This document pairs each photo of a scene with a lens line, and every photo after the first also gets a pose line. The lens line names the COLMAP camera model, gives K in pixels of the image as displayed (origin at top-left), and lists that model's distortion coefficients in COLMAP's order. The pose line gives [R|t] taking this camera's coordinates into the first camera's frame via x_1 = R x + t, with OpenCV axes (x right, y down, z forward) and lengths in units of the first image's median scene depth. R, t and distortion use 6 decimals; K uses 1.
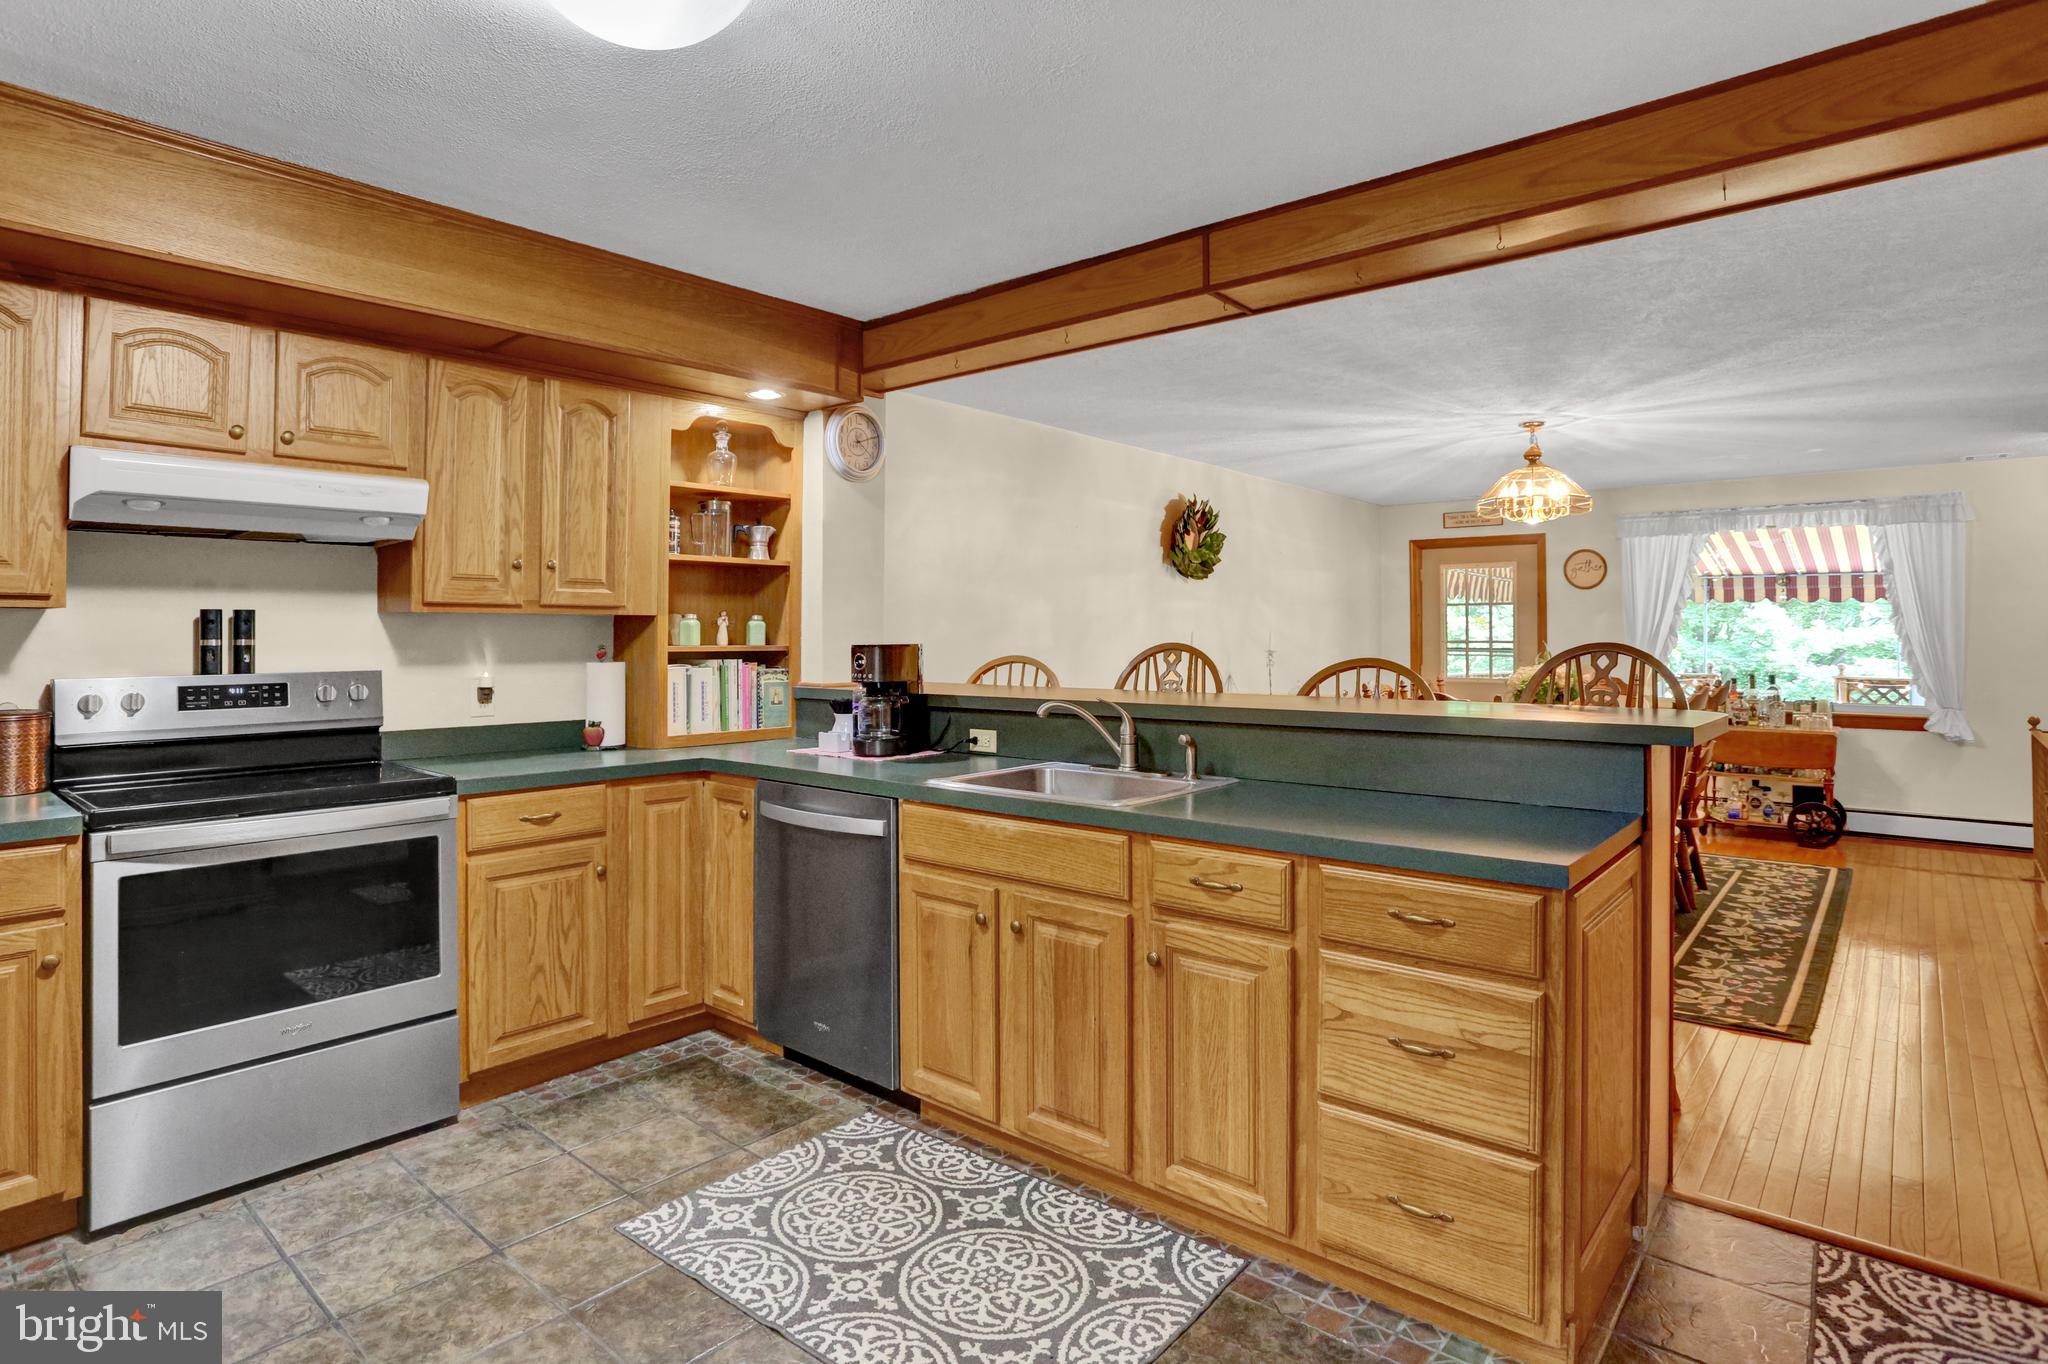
lens RADIAL K [[1047.7, 0, 1023.4], [0, 1047.7, 601.9], [0, 0, 1]] dist [-0.043228, 0.021102]
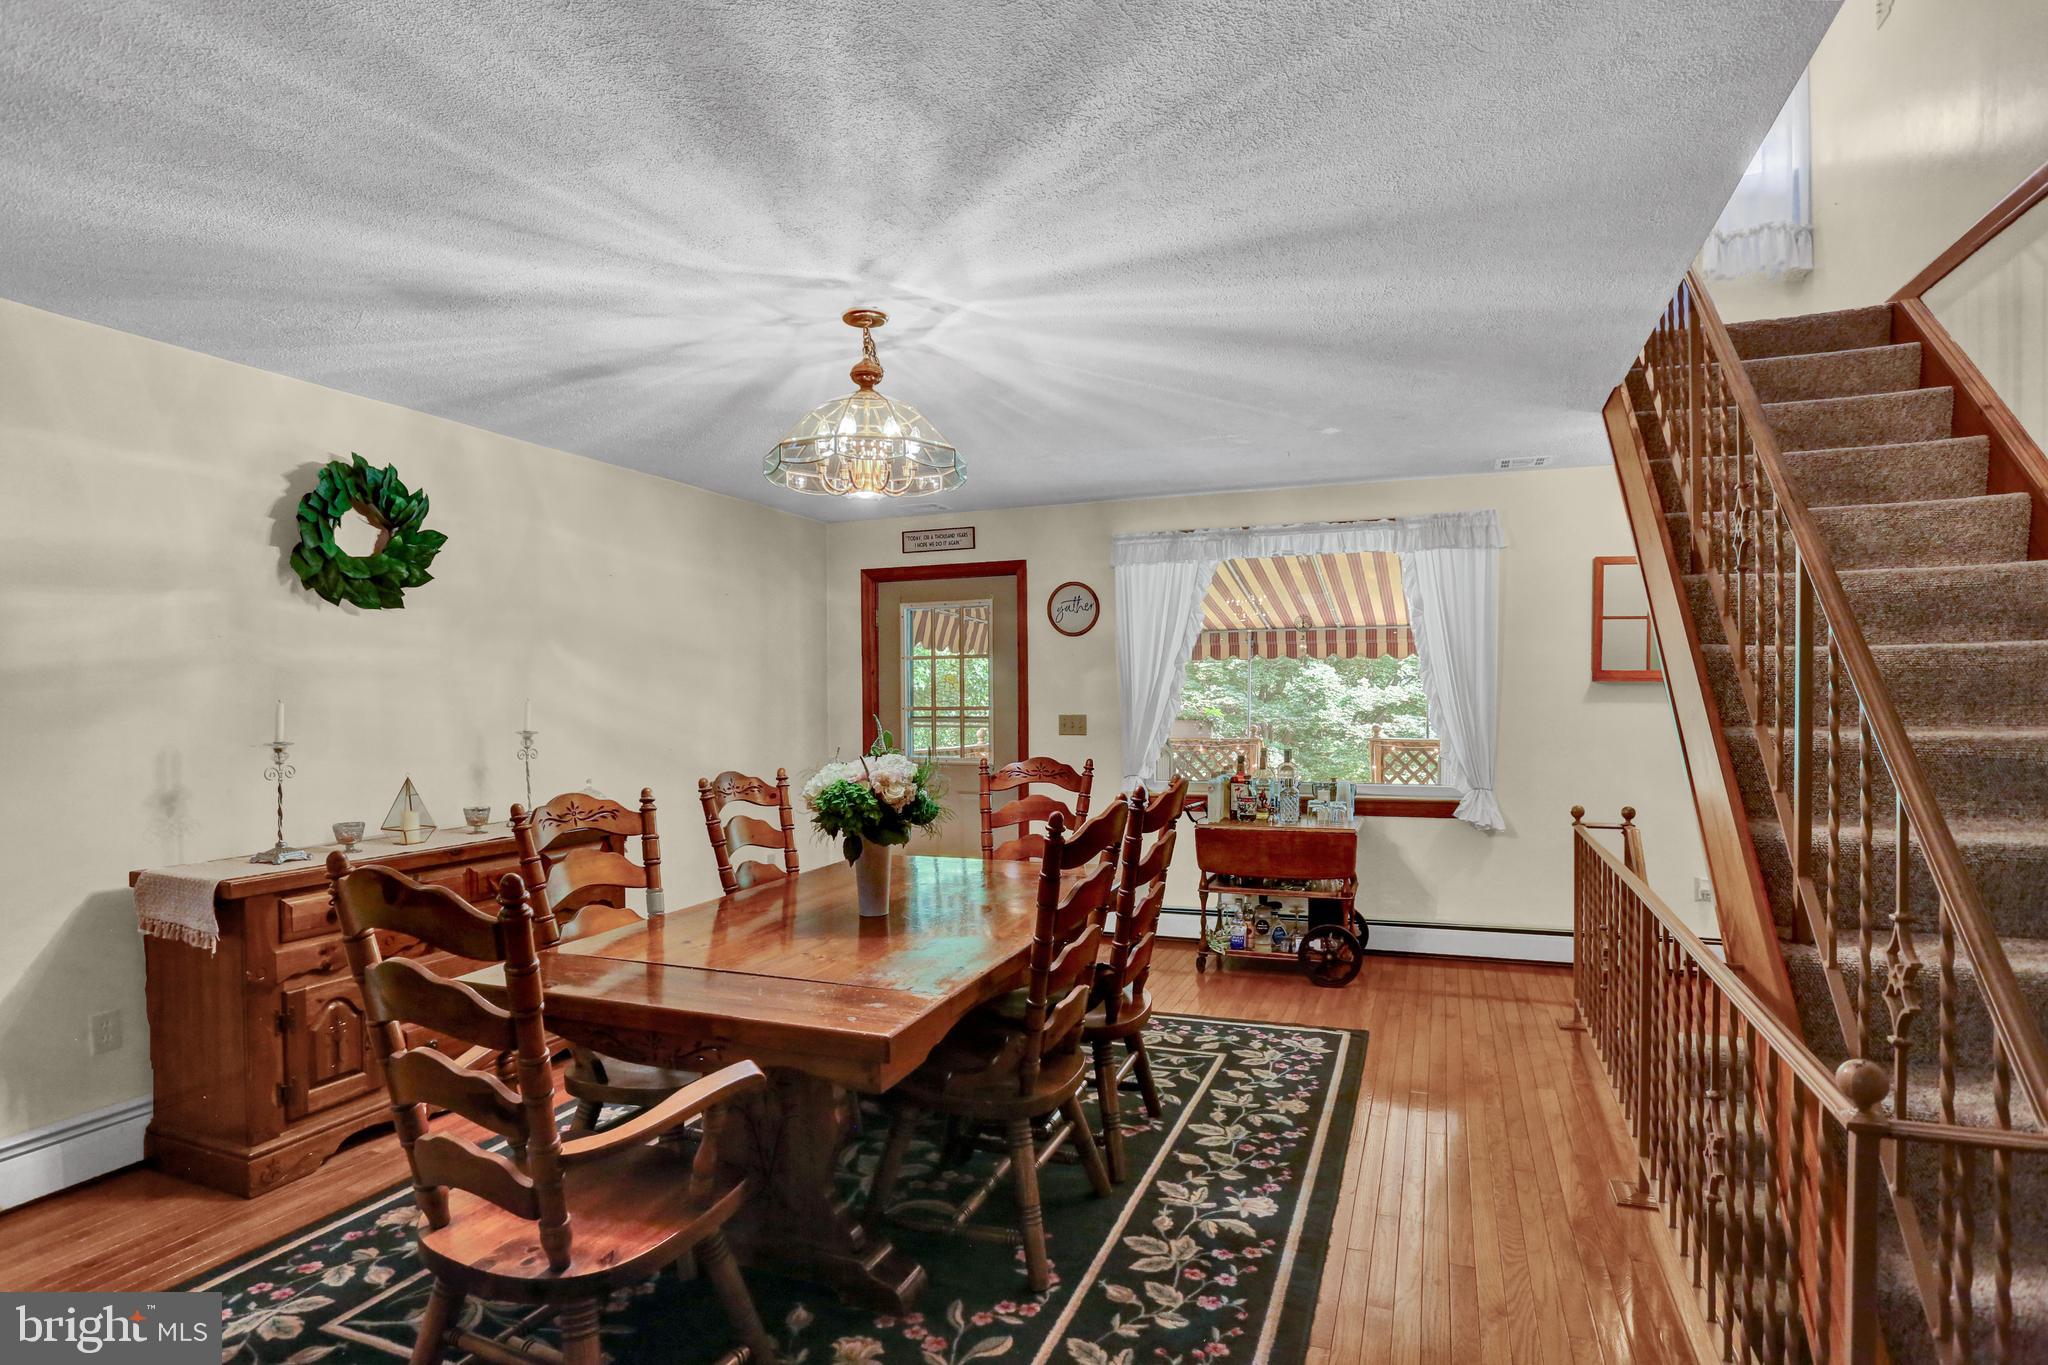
lens RADIAL K [[1035.5, 0, 1024.0], [0, 1035.5, 682.5], [0, 0, 1]] dist [-0.030287, 0.001630]
pose [[0.946928, -0.006339, 0.321383, 0.317011], [0.000351, 0.999825, 0.018687, 0.008371], [-0.321445, -0.017582, 0.946765, 0.365096]]
